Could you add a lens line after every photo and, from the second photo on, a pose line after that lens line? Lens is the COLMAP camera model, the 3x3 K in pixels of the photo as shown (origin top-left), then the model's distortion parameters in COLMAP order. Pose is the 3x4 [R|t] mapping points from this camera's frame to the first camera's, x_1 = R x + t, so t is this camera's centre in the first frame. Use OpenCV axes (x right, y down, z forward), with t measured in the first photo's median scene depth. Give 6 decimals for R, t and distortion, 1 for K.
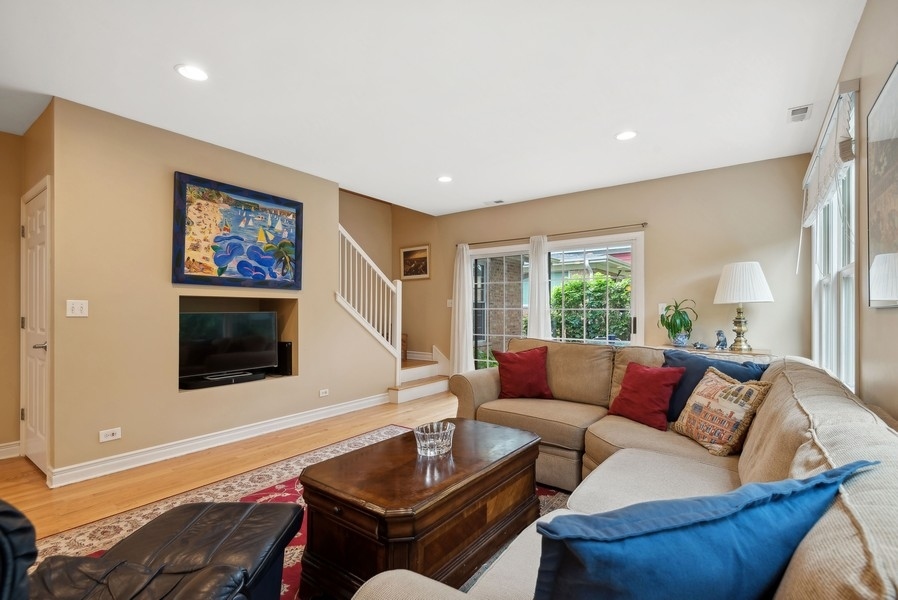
lens RADIAL K [[416.5, 0, 448.7], [0, 416.5, 305.2], [0, 0, 1]] dist [0.018376, -0.012625]
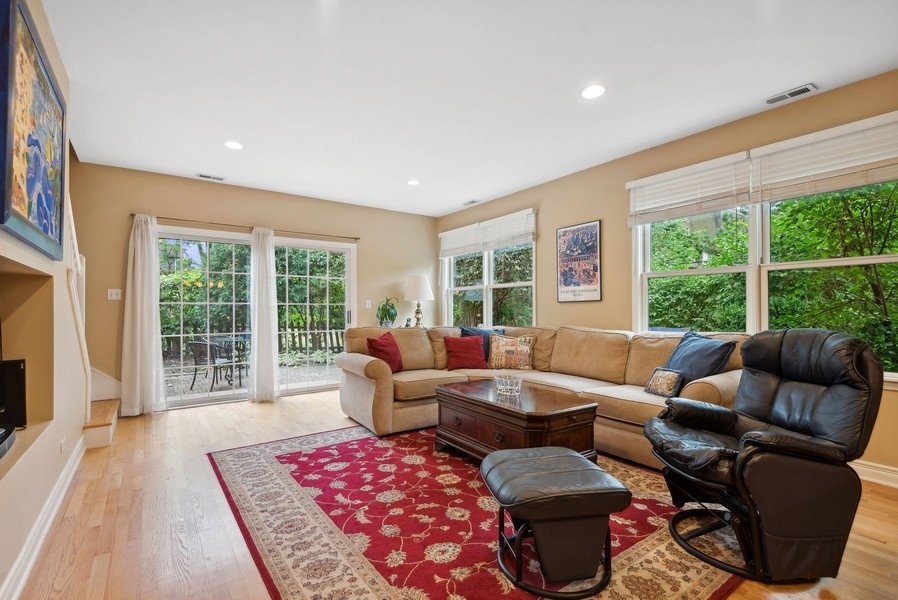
lens RADIAL K [[416.5, 0, 457.3], [0, 416.5, 299.7], [0, 0, 1]] dist [0.018376, -0.012625]
pose [[0.302212, 0.022057, 0.952986, -0.787316], [-0.006825, 0.999757, -0.020976, 0.025066], [-0.953216, -0.000165, 0.302289, 0.373175]]
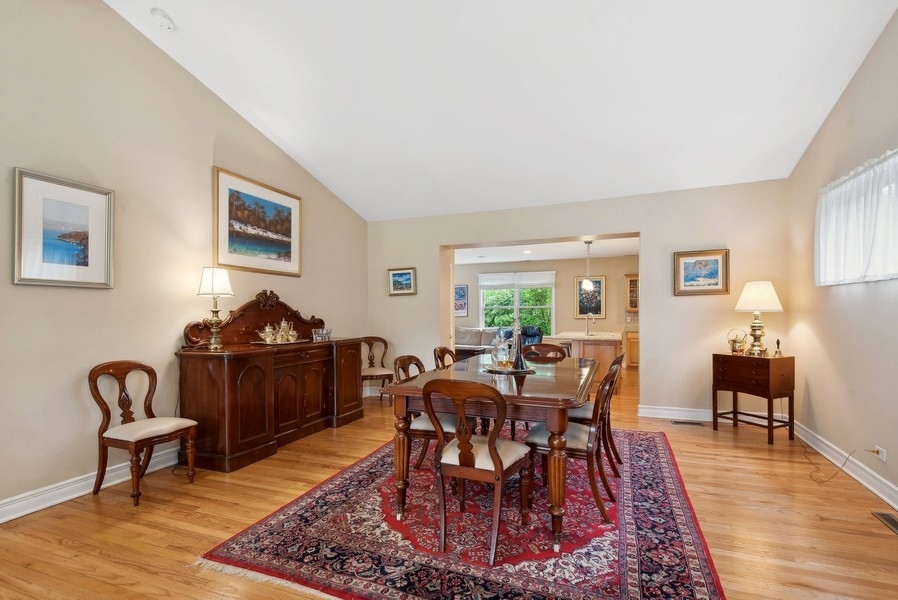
lens RADIAL K [[416.5, 0, 442.1], [0, 416.5, 313.8], [0, 0, 1]] dist [0.018376, -0.012625]
pose [[-0.261833, -0.005007, 0.965100, -2.343318], [-0.002385, 0.999987, 0.004541, -0.029134], [-0.965110, -0.001113, -0.261842, 1.255019]]
